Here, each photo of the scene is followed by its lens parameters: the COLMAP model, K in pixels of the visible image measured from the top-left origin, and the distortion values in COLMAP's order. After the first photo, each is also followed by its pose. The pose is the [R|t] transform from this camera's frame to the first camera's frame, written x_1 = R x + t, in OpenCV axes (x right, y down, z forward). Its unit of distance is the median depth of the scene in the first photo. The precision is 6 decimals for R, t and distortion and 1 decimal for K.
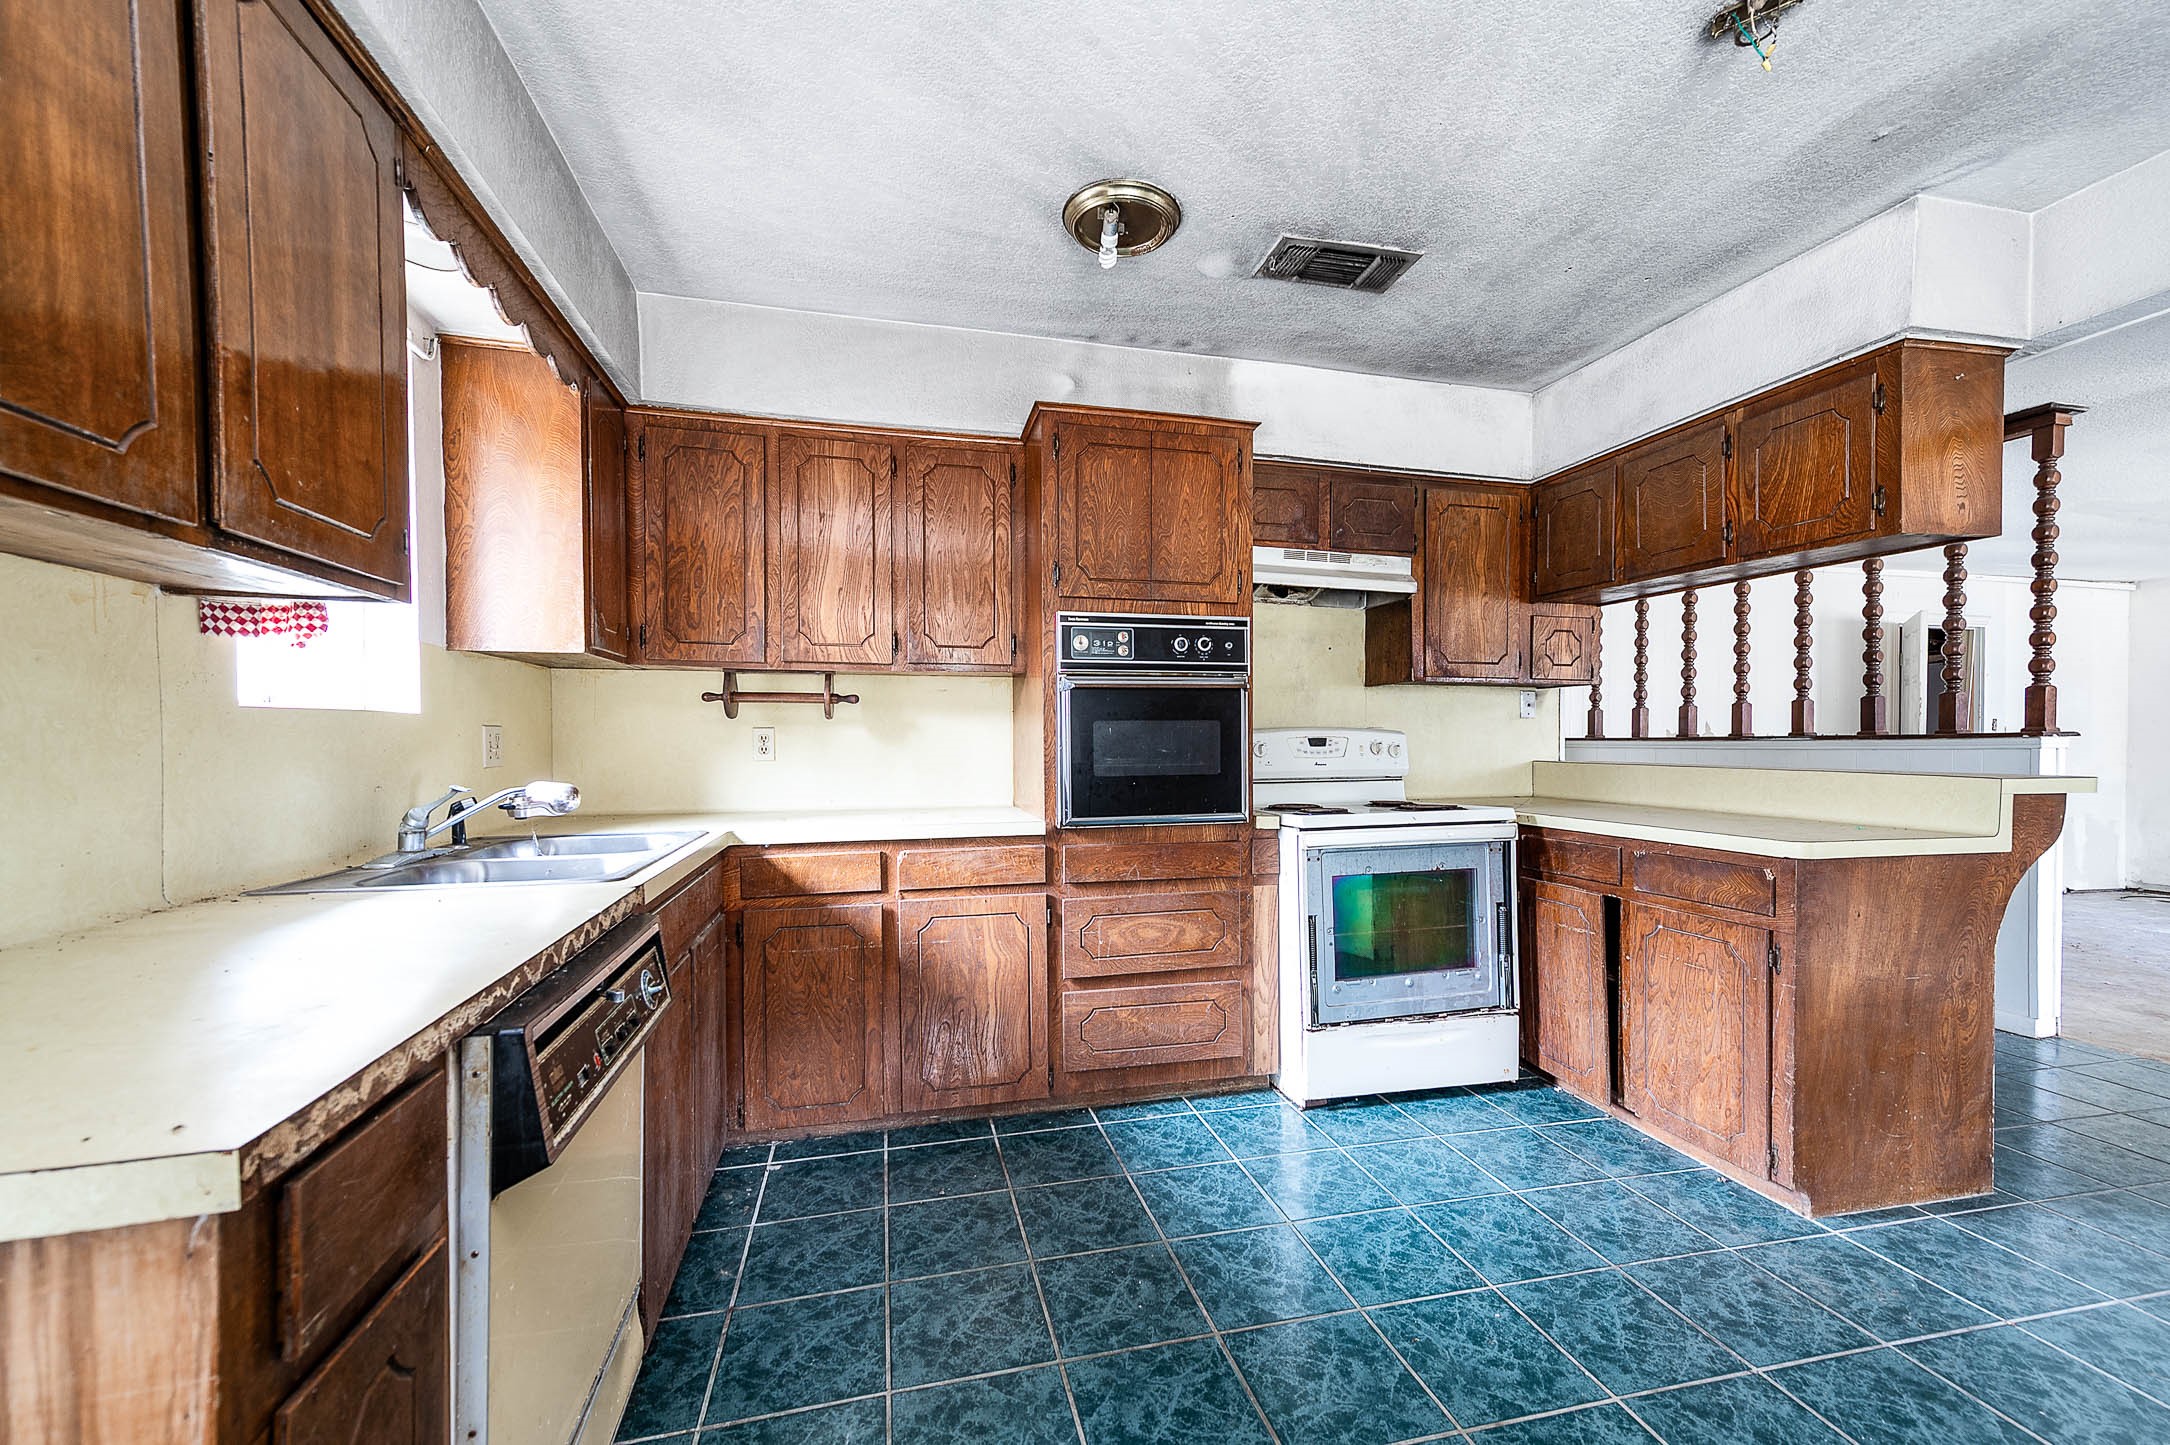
lens RADIAL K [[863.5, 0, 1086.0], [0, 863.5, 756.7], [0, 0, 1]] dist [0.013414, 0.000150]
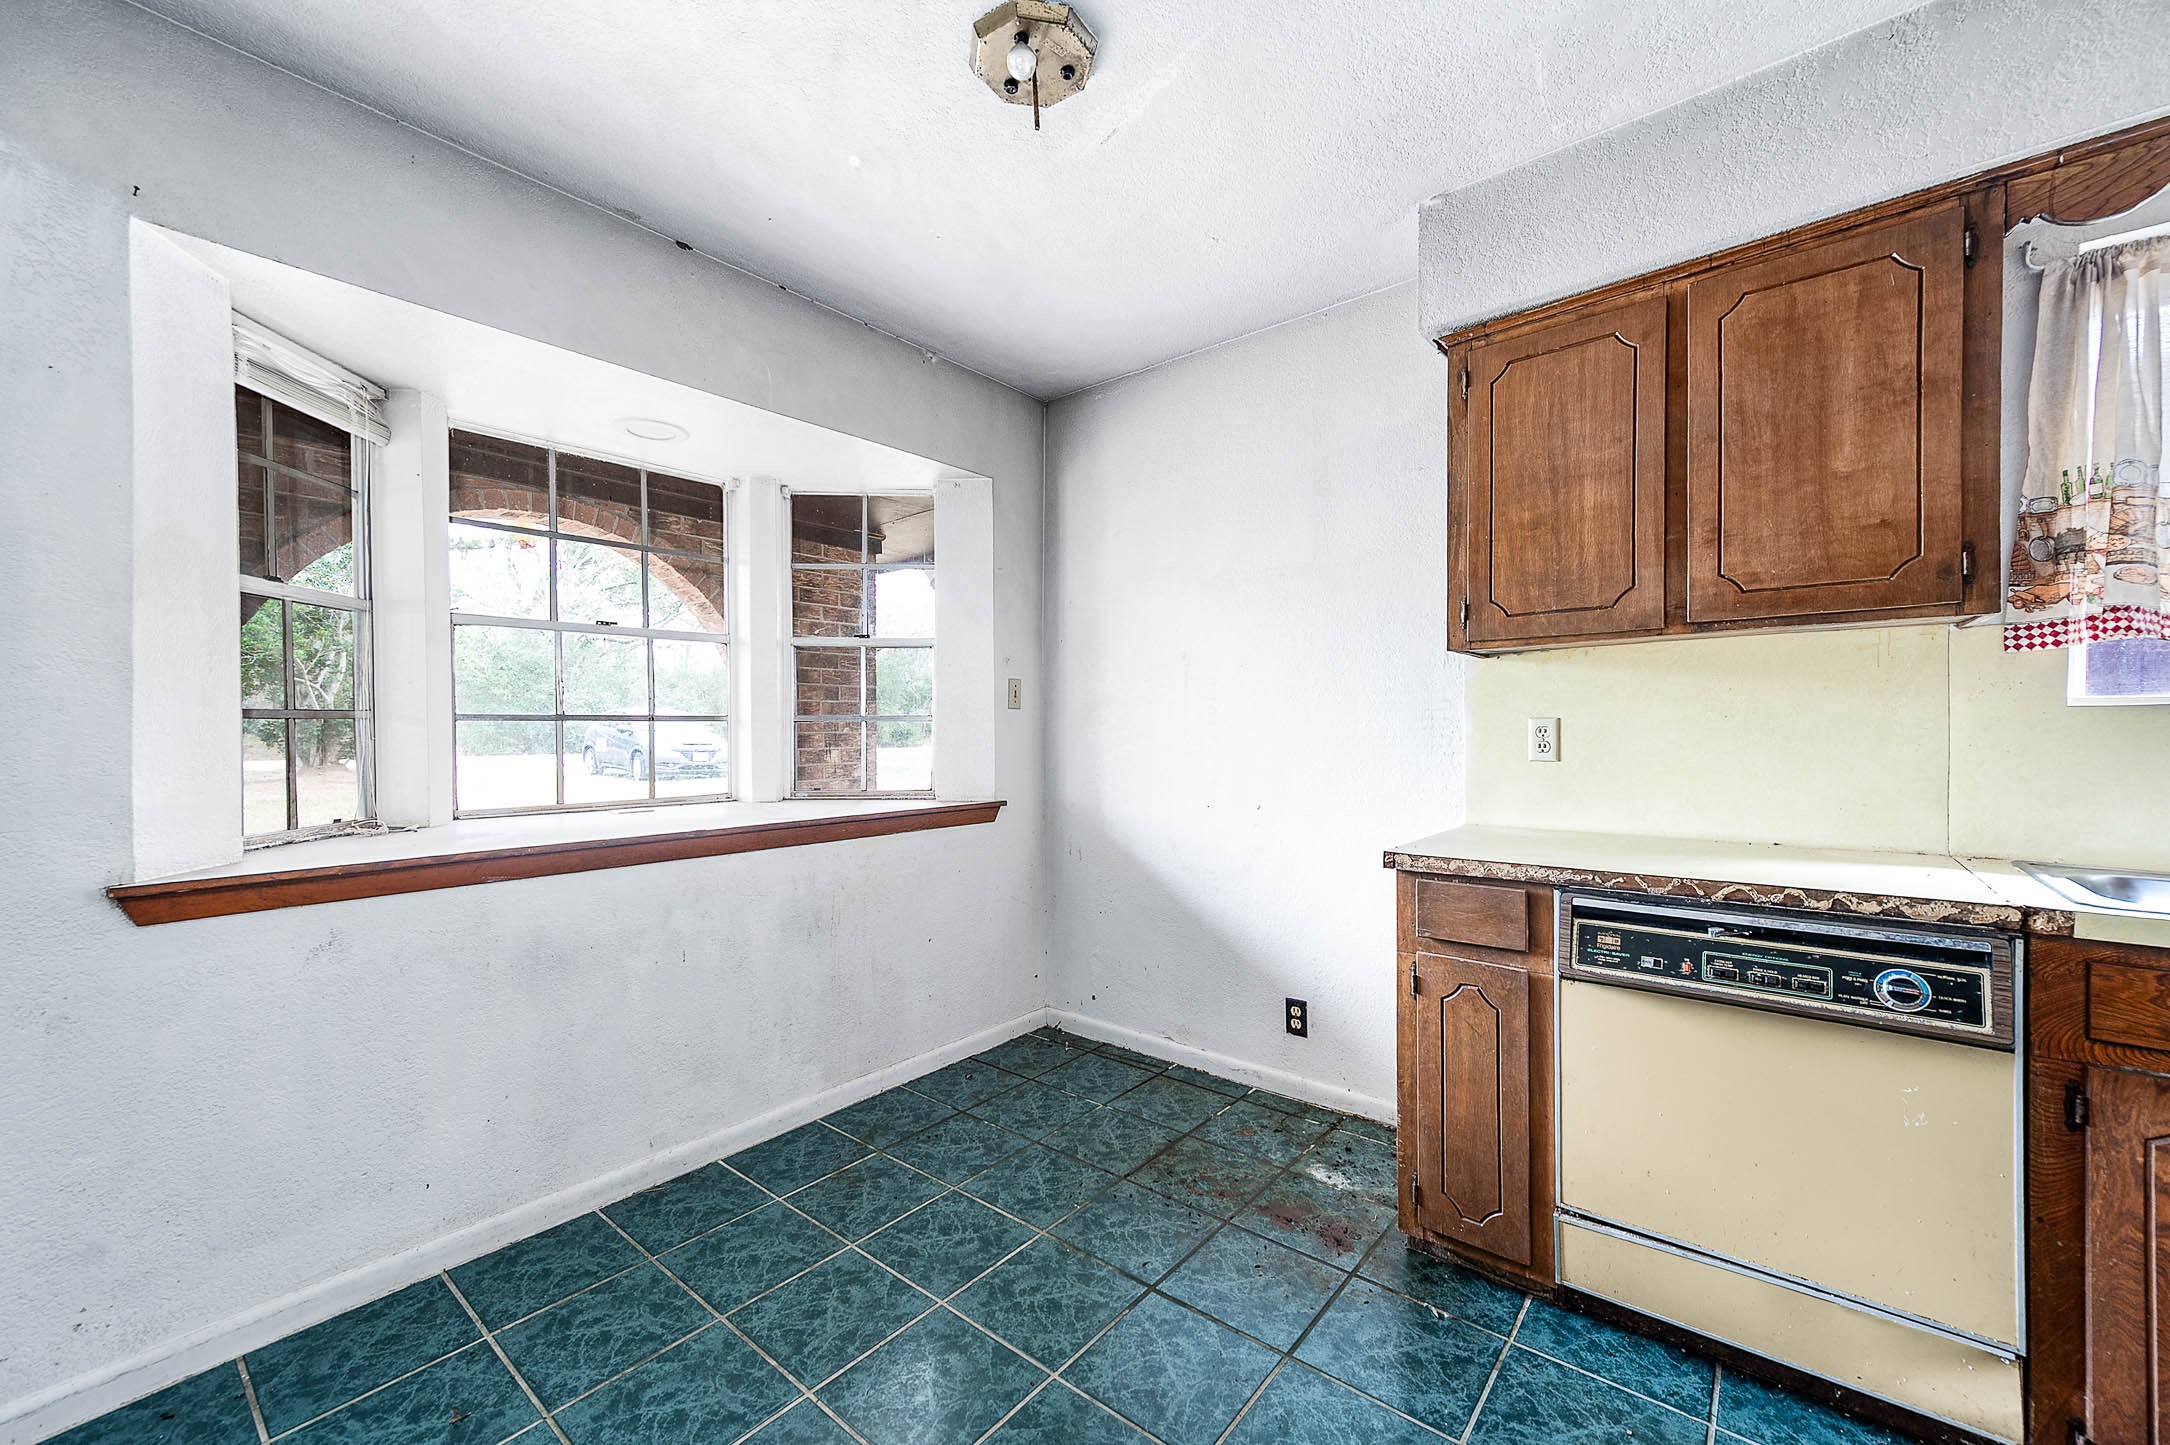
lens RADIAL K [[849.8, 0, 1085.3], [0, 849.8, 735.8], [0, 0, 1]] dist [0.012485, 0.000360]
pose [[-0.806789, 0.007411, -0.590793, 0.429501], [-0.010964, 0.999561, 0.027512, -0.019988], [0.590738, 0.028674, -0.806354, 0.647535]]
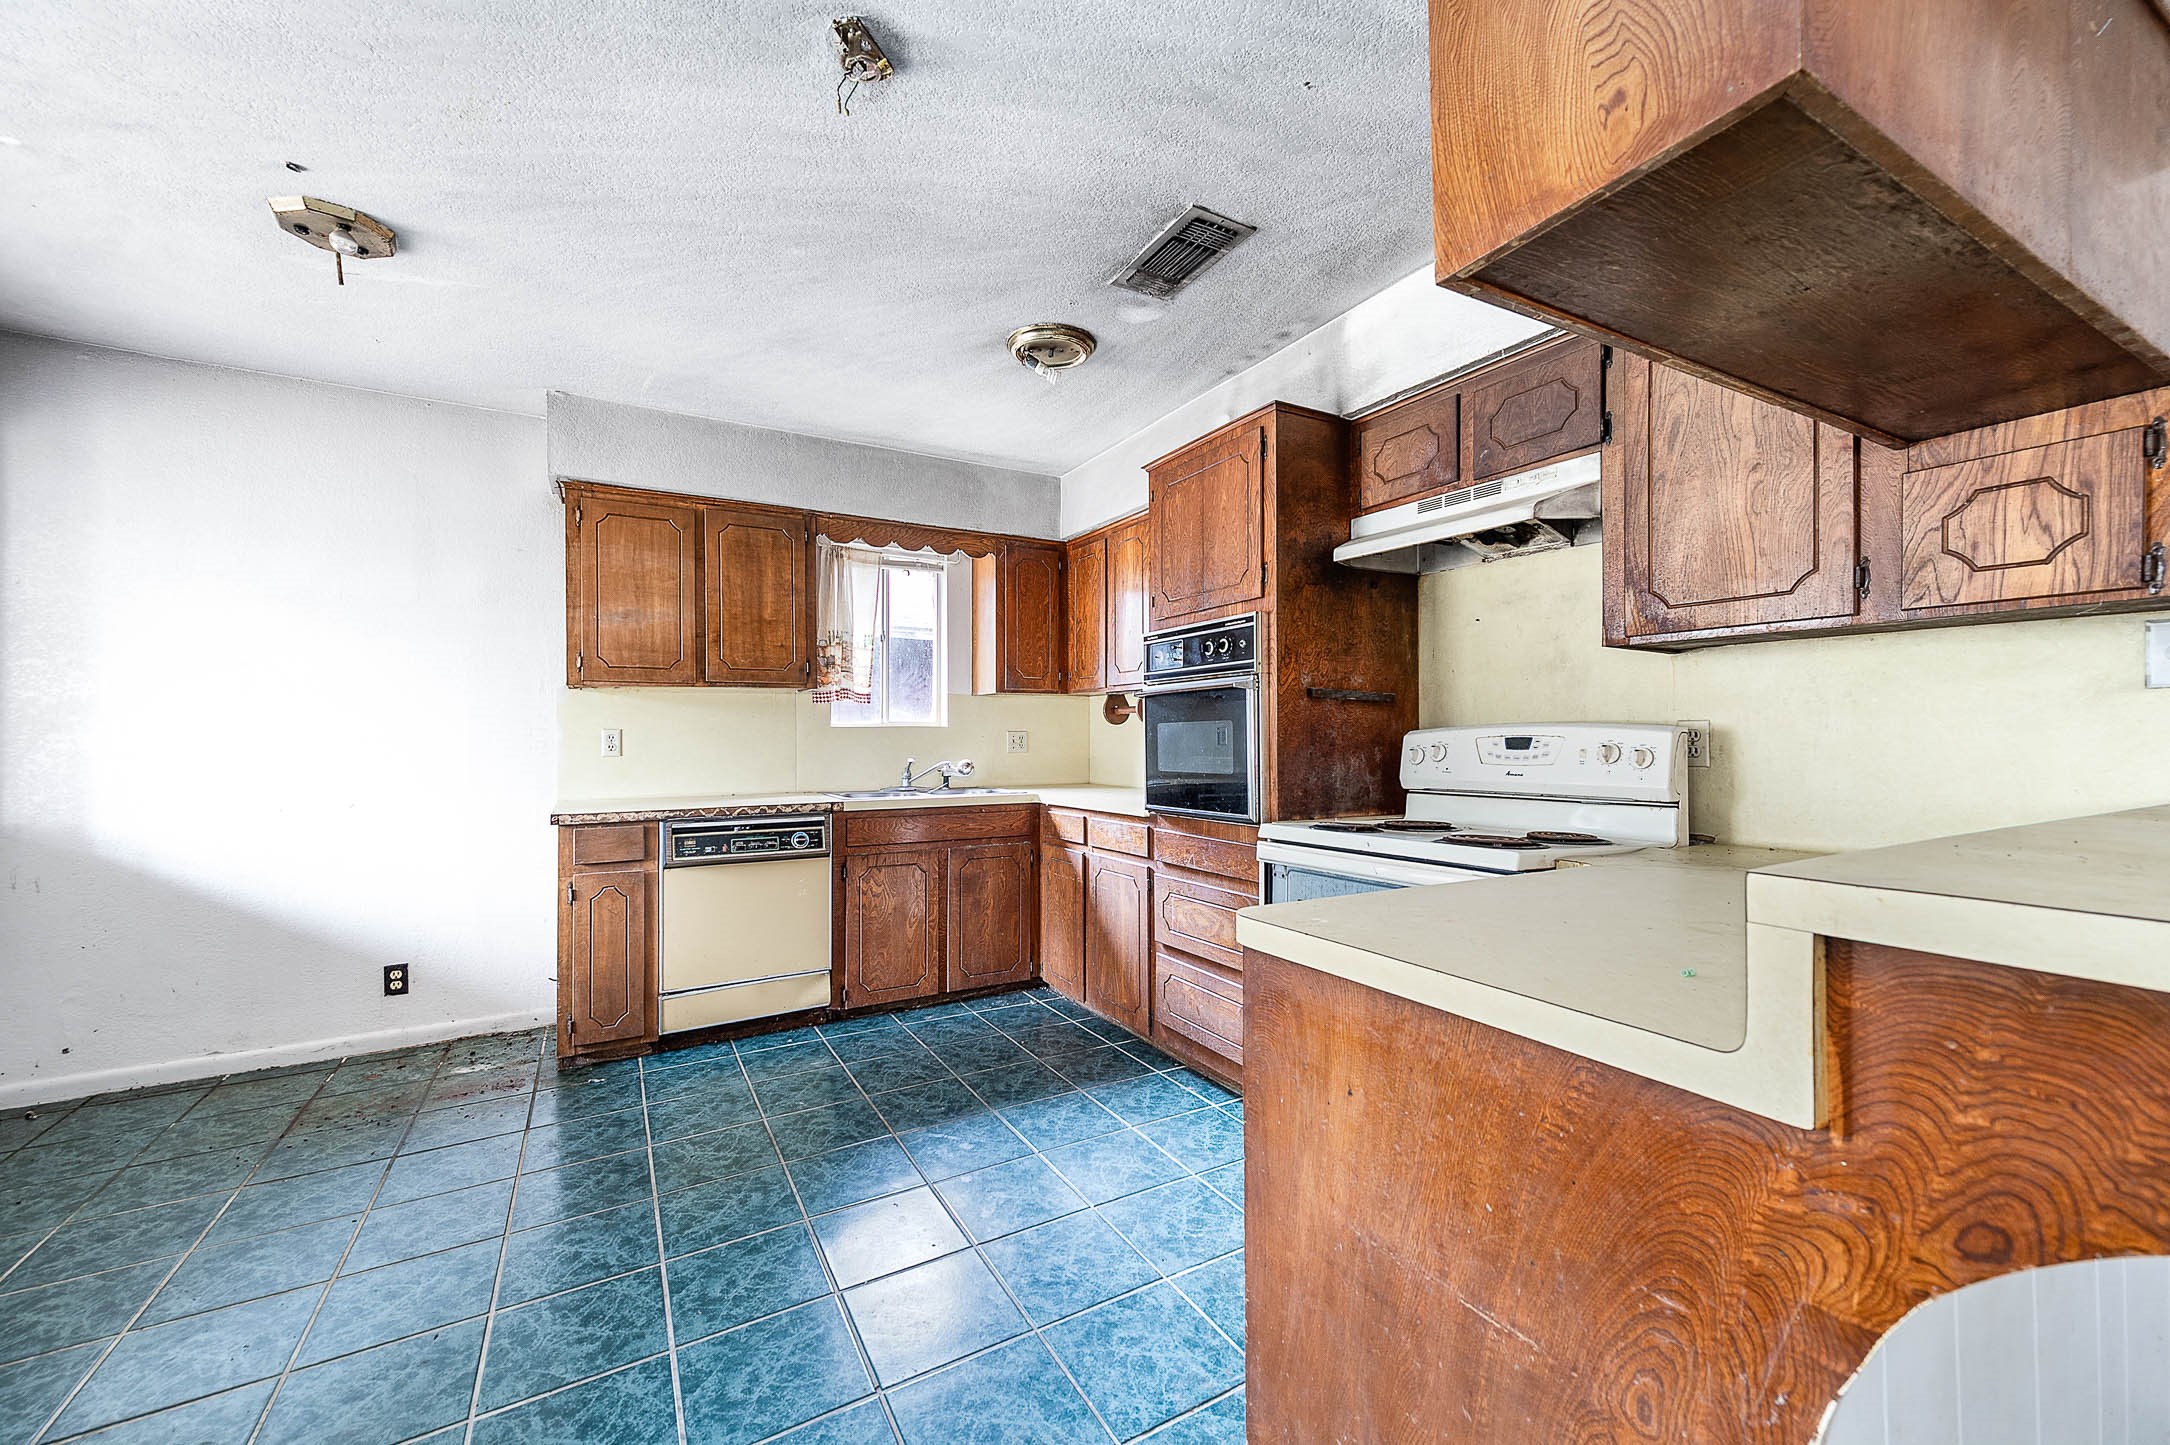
lens RADIAL K [[849.8, 0, 1085.3], [0, 849.8, 735.8], [0, 0, 1]] dist [0.012485, 0.000360]
pose [[0.270372, -0.001740, -0.962754, 1.078740], [-0.019320, 0.999787, -0.007232, -0.013945], [0.962562, 0.020556, 0.270281, 0.588085]]
